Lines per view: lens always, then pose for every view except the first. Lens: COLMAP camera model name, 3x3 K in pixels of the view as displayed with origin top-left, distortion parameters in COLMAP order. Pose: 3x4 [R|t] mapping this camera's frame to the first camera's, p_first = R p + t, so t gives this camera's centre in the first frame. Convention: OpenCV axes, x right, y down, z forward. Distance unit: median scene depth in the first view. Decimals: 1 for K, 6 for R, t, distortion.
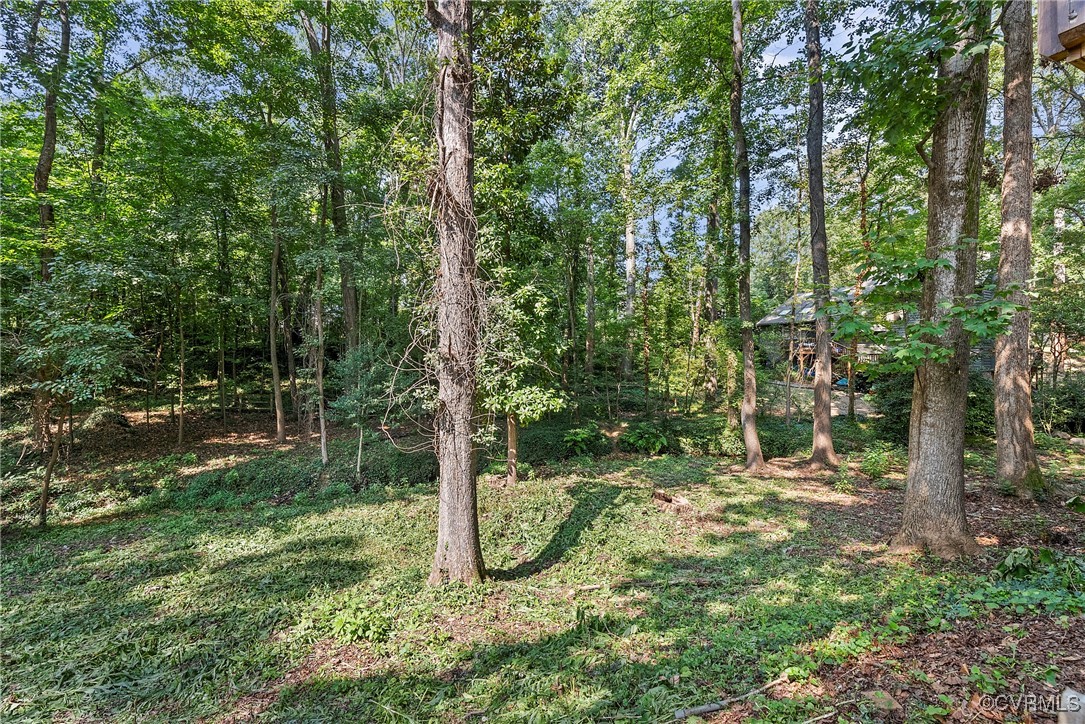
lens RADIAL K [[493.9, 0, 542.5], [0, 493.9, 361.6], [0, 0, 1]] dist [-0.003118, -0.000429]
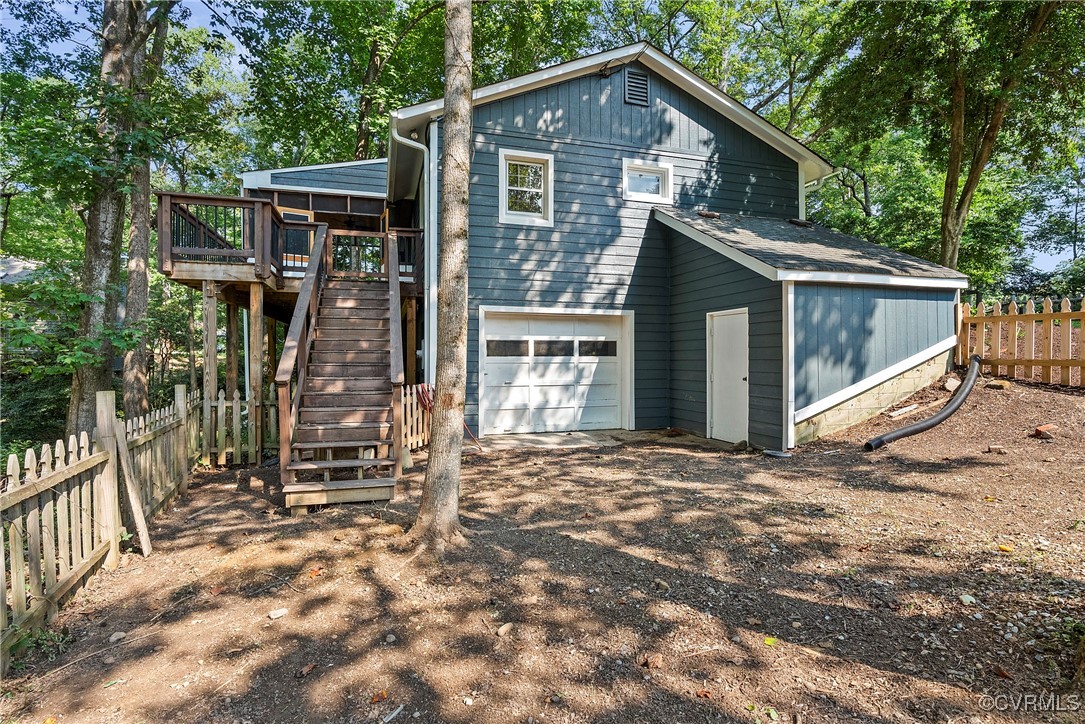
lens RADIAL K [[527.4, 0, 542.6], [0, 527.4, 363.6], [0, 0, 1]] dist [-0.001412, -0.000344]
pose [[0.139644, -0.002360, 0.990199, -0.535740], [-0.005718, 0.999979, 0.003190, -0.017966], [-0.990185, -0.006107, 0.139628, -0.514131]]
